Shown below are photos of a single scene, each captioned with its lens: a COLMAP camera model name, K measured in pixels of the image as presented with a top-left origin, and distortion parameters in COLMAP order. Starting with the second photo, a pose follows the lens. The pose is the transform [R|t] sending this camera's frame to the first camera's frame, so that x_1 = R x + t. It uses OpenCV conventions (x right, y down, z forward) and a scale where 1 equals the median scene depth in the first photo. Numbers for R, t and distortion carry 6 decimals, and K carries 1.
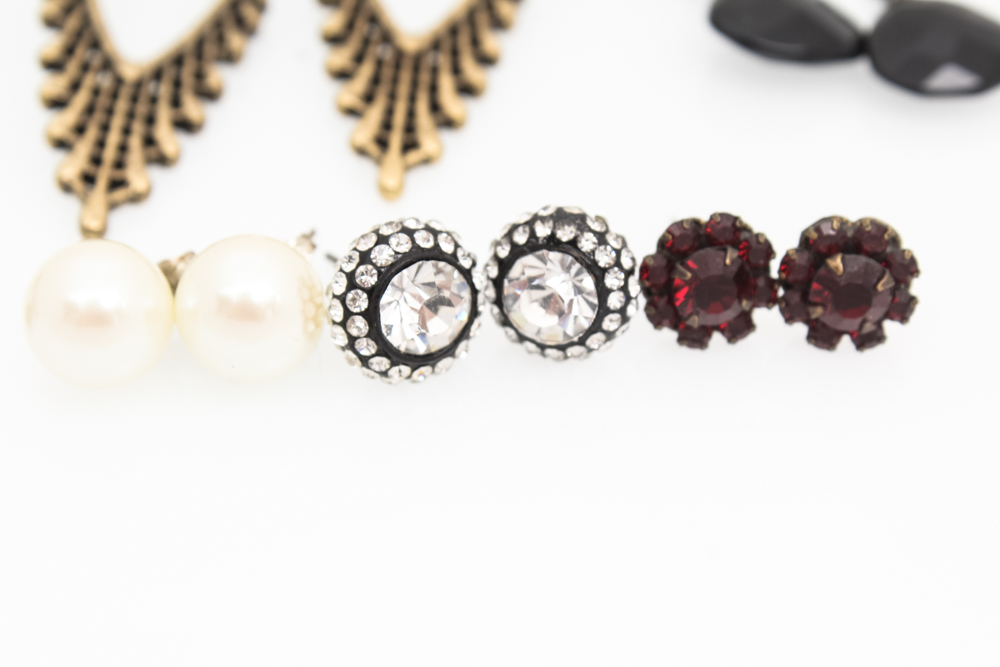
lens RADIAL K [[2383.0, 0, 502.6], [0, 2383.0, 332.5], [0, 0, 1]] dist [0.063197, 0.000000]
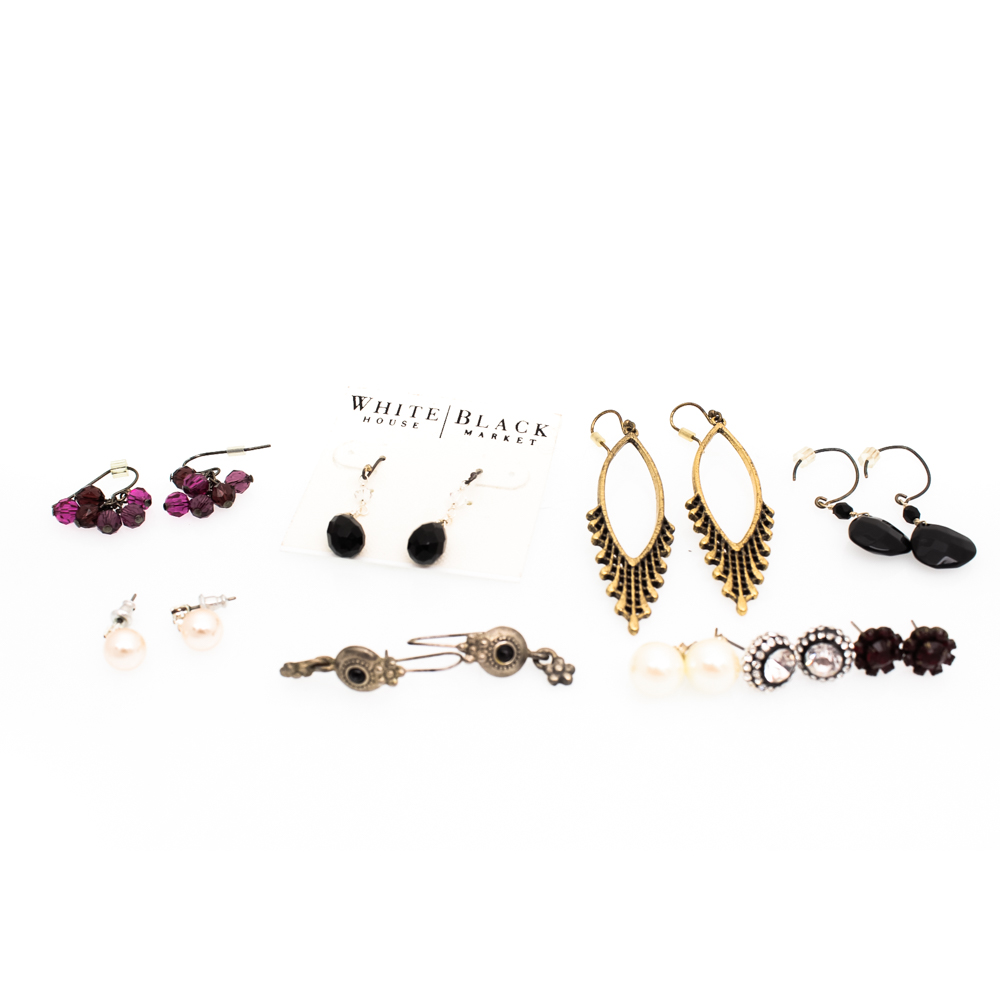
lens RADIAL K [[1271.6, 0, 498.9], [0, 1271.6, 502.9], [0, 0, 1]] dist [-0.064658, 0.000000]
pose [[0.999881, -0.015415, 0.000423, -0.340253], [0.015421, 0.999445, -0.029521, -0.153815], [0.000032, 0.029524, 0.999564, -0.429874]]
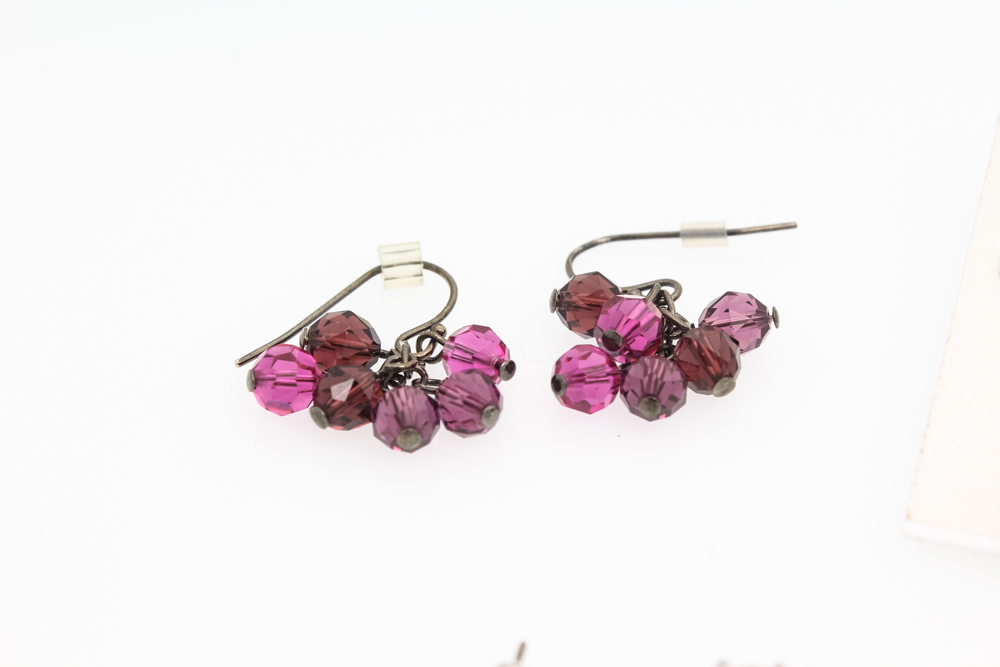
lens RADIAL K [[2383.0, 0, 495.8], [0, 2383.0, 332.4], [0, 0, 1]] dist [0.063197, 0.000000]
pose [[0.997786, 0.045228, -0.048768, -0.753235], [-0.045077, 0.998975, 0.004188, -0.233286], [0.048907, -0.001980, 0.998801, 0.083856]]
